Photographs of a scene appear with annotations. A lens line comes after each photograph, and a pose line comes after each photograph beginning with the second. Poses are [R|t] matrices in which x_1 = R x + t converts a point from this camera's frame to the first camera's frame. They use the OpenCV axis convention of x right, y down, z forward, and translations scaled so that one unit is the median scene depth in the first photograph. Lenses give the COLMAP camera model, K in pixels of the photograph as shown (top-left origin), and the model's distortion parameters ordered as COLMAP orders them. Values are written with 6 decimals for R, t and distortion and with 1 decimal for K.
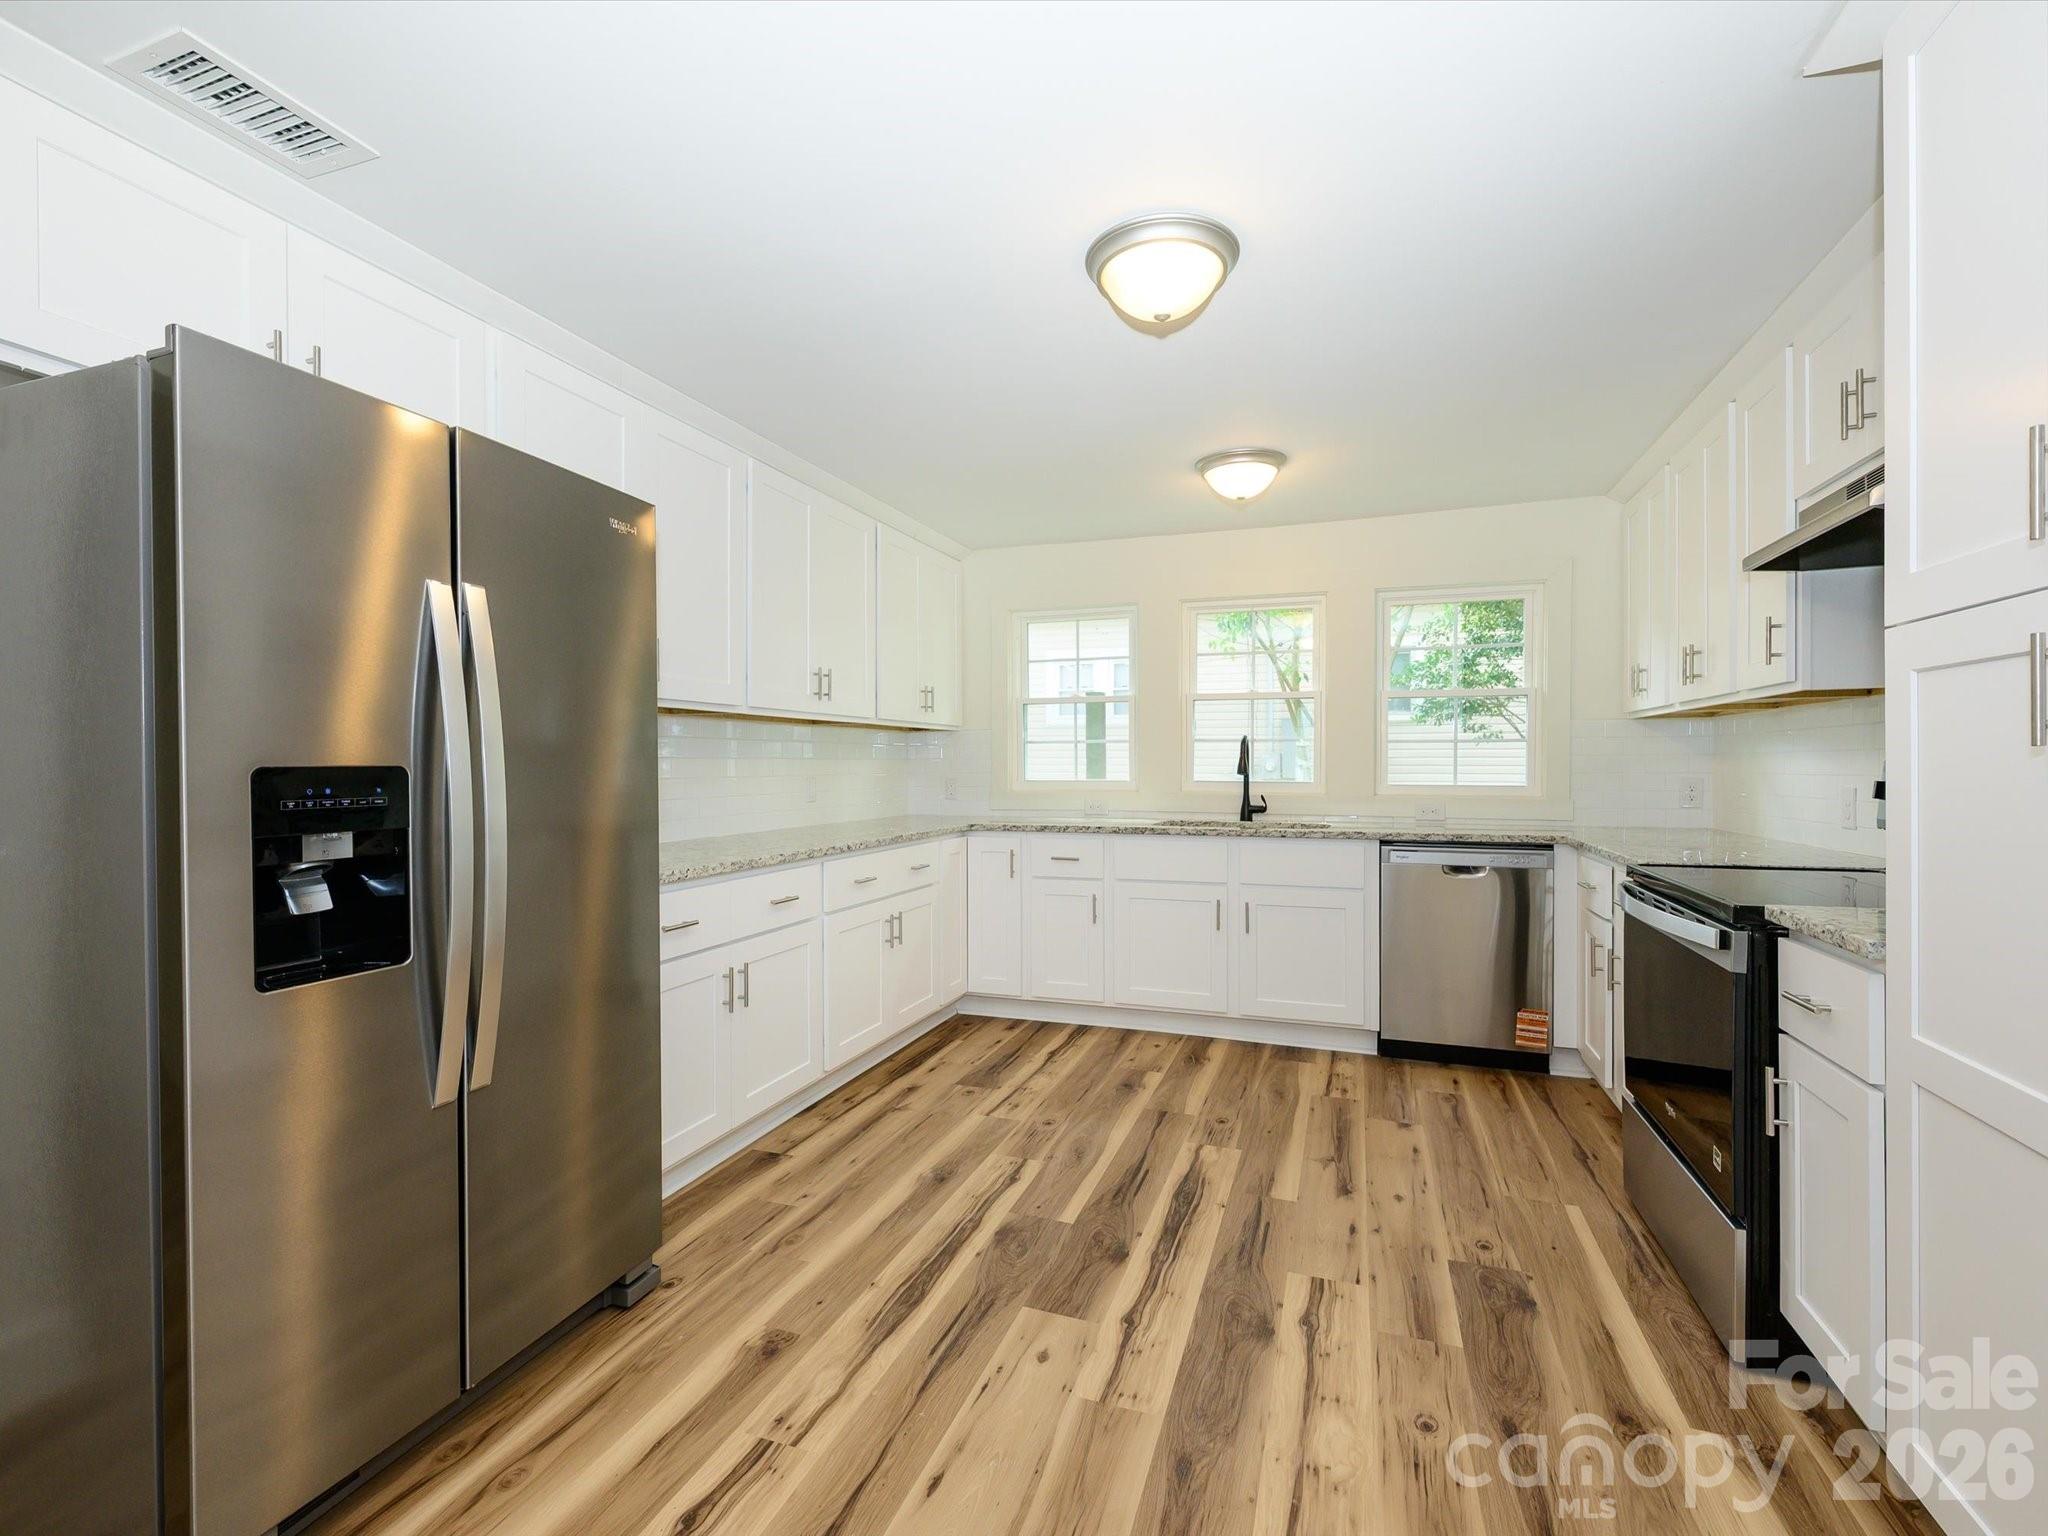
lens RADIAL K [[921.1, 0, 1018.6], [0, 921.1, 764.1], [0, 0, 1]] dist [-0.000531, -0.000041]
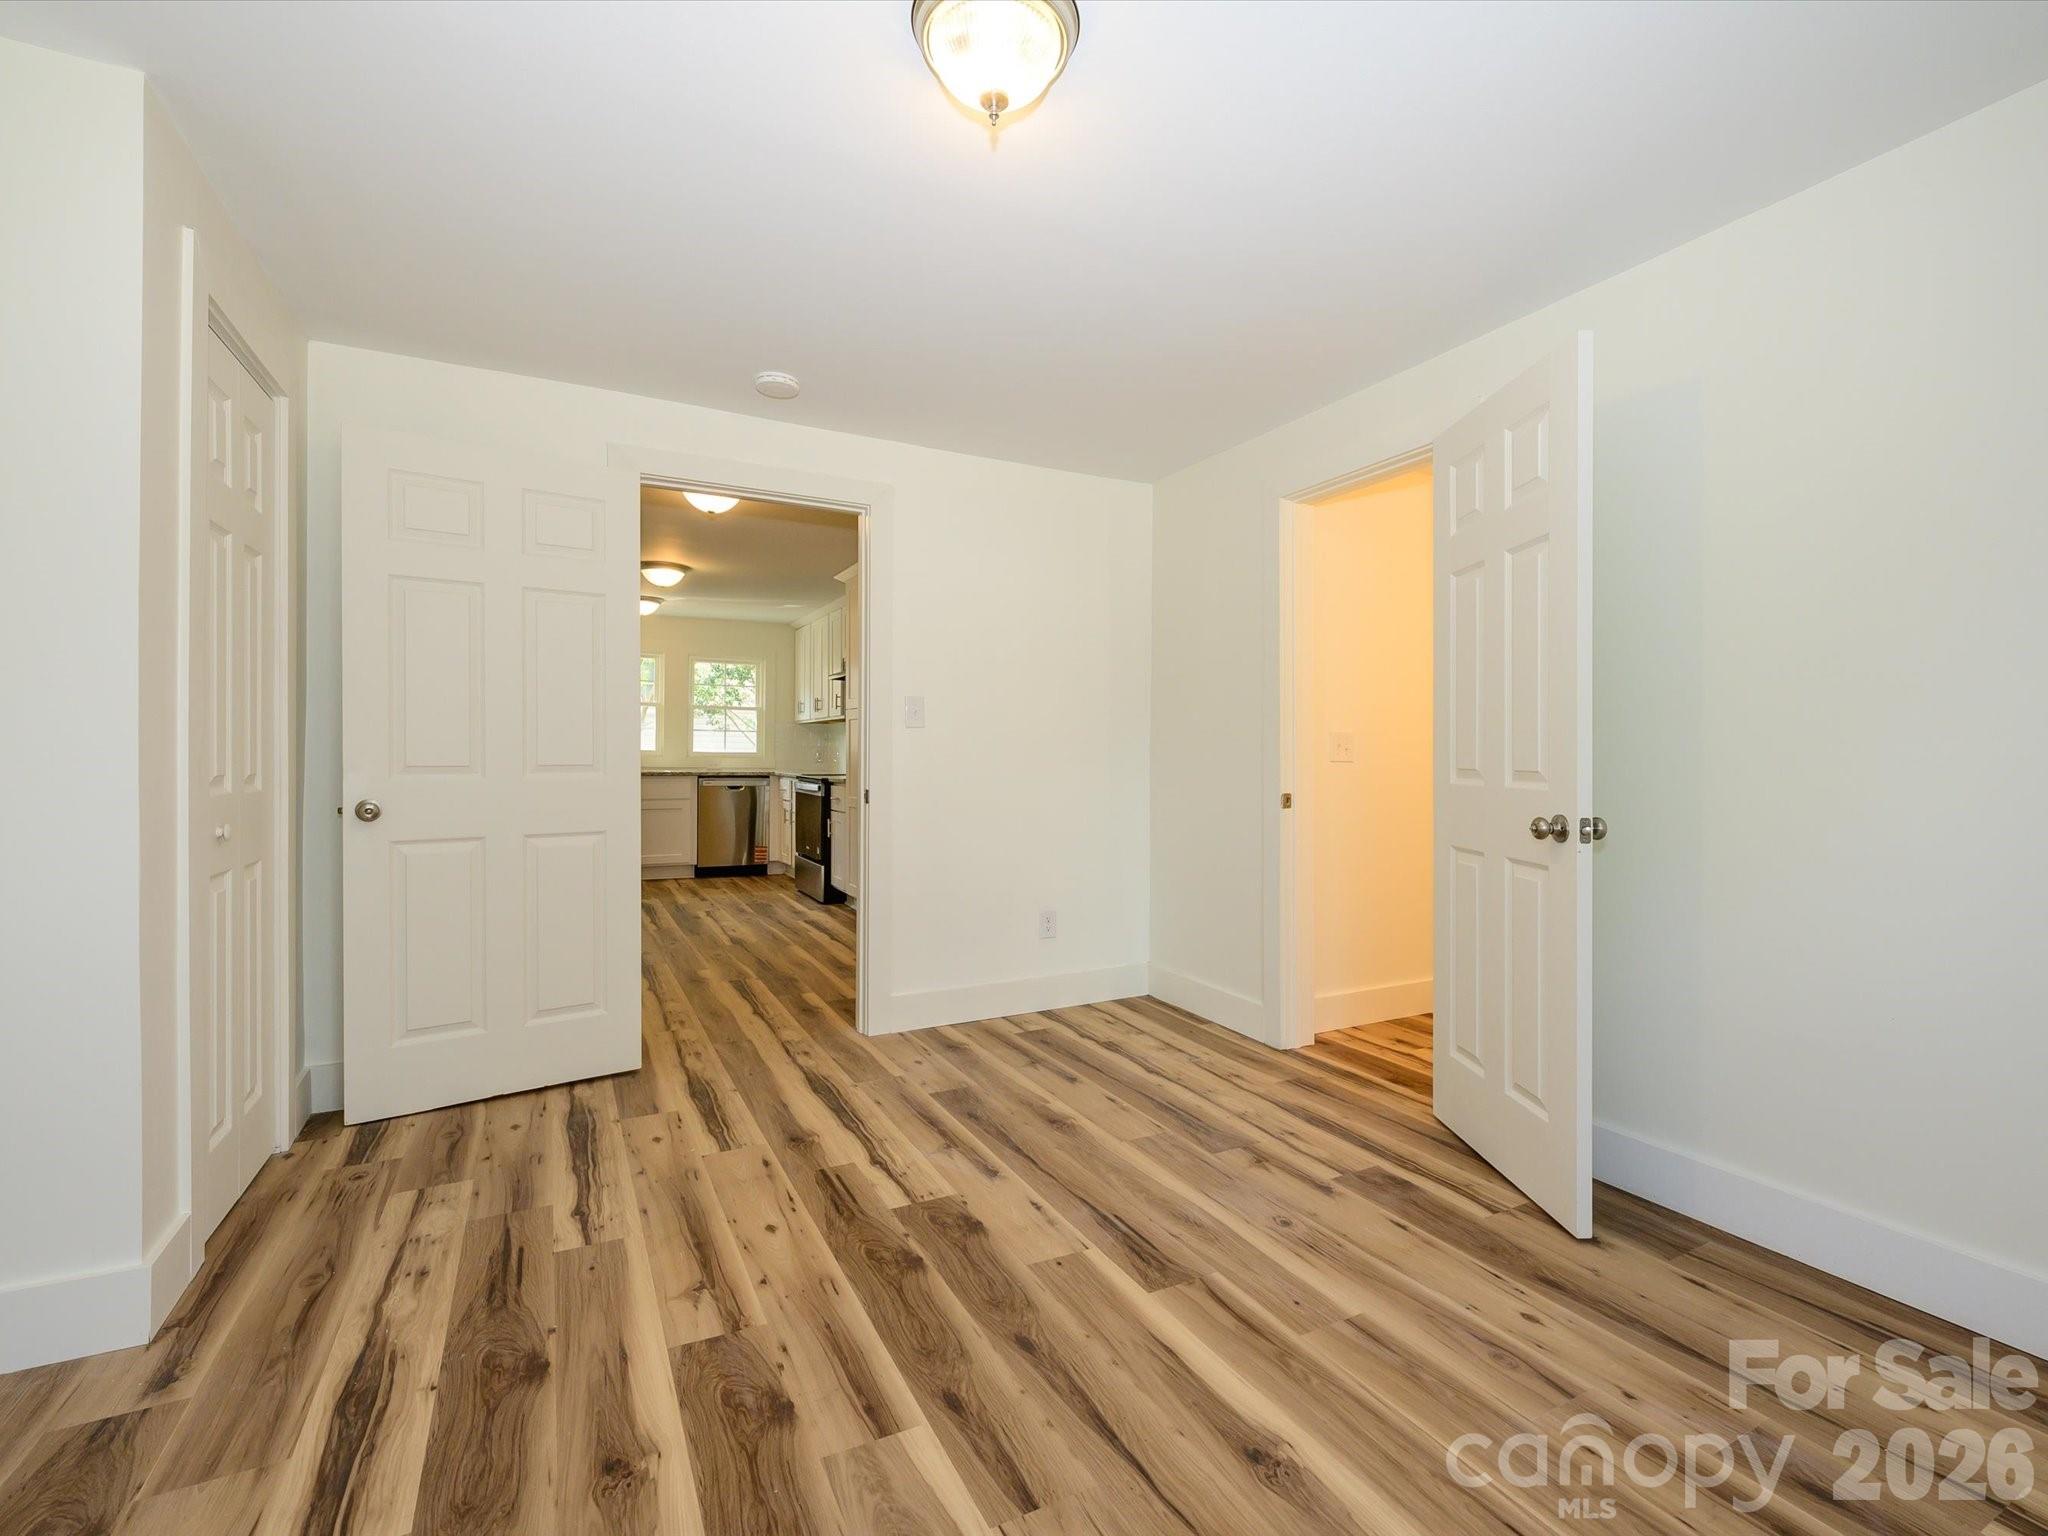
lens RADIAL K [[943.7, 0, 1025.3], [0, 943.7, 762.8], [0, 0, 1]] dist [0.000468, -0.000626]
pose [[0.681169, 0.001642, 0.732124, -0.850079], [-0.010003, 0.999925, 0.007063, 0.034330], [-0.732058, -0.012135, 0.681134, -1.288928]]
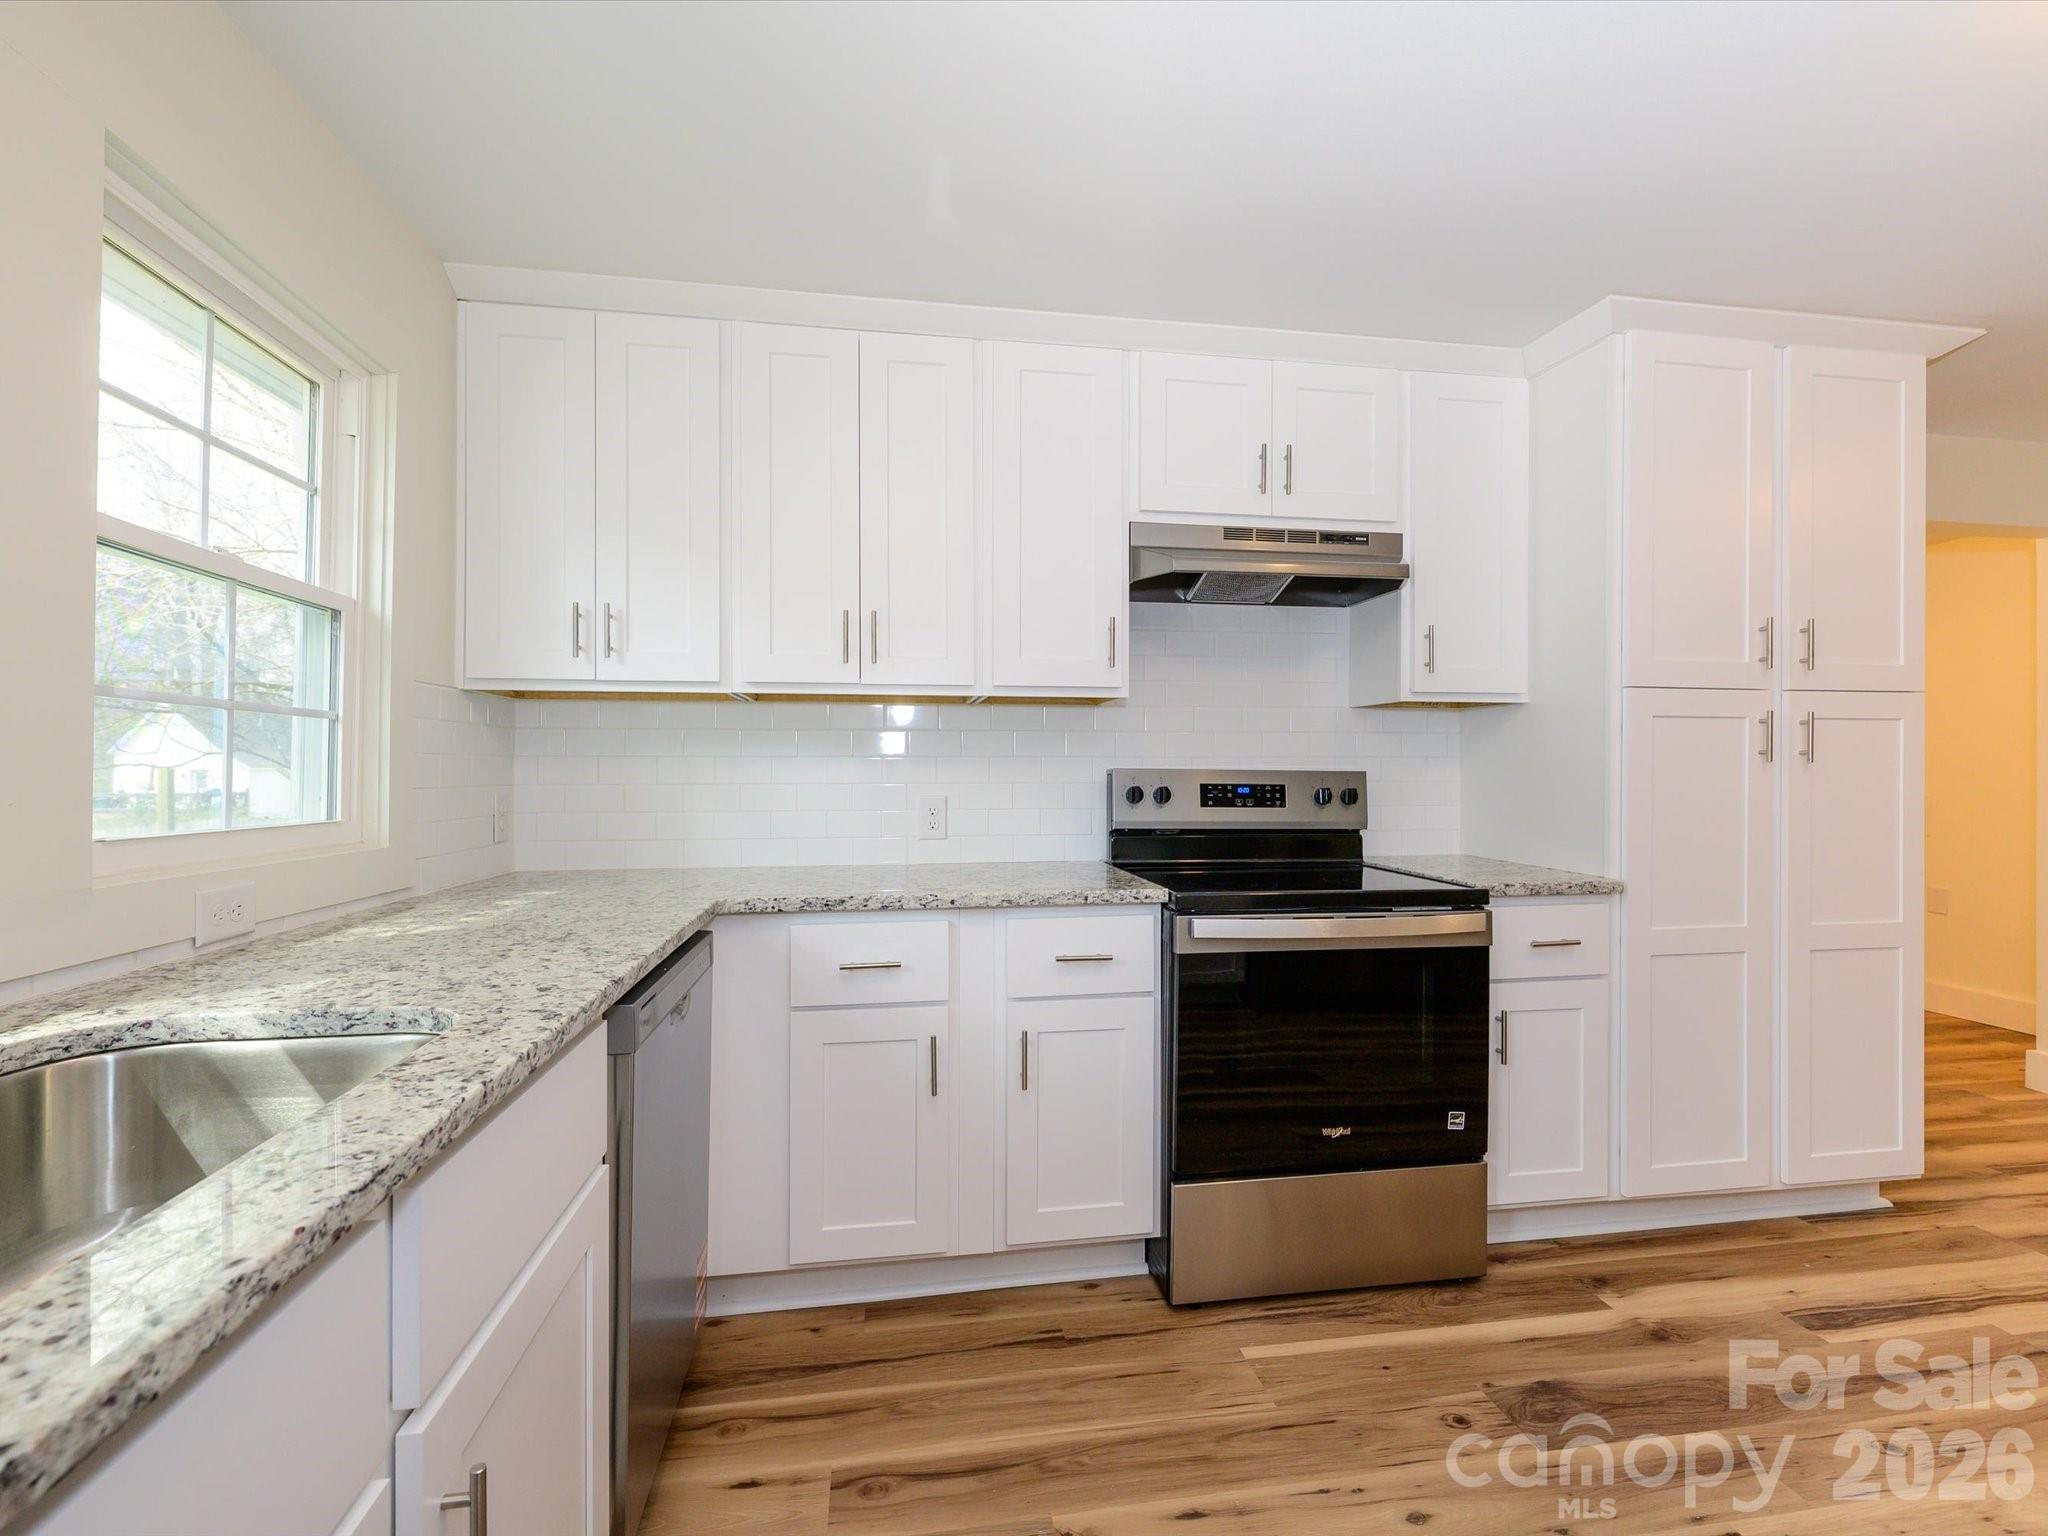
lens RADIAL K [[911.4, 0, 1024.0], [0, 911.4, 768.0], [0, 0, 1]] dist [-0.001263, -0.000584]
pose [[-0.489153, 0.006072, 0.872177, 0.026475], [0.001835, 0.999981, -0.005933, 0.001424], [-0.872196, -0.001301, -0.489155, 1.250944]]
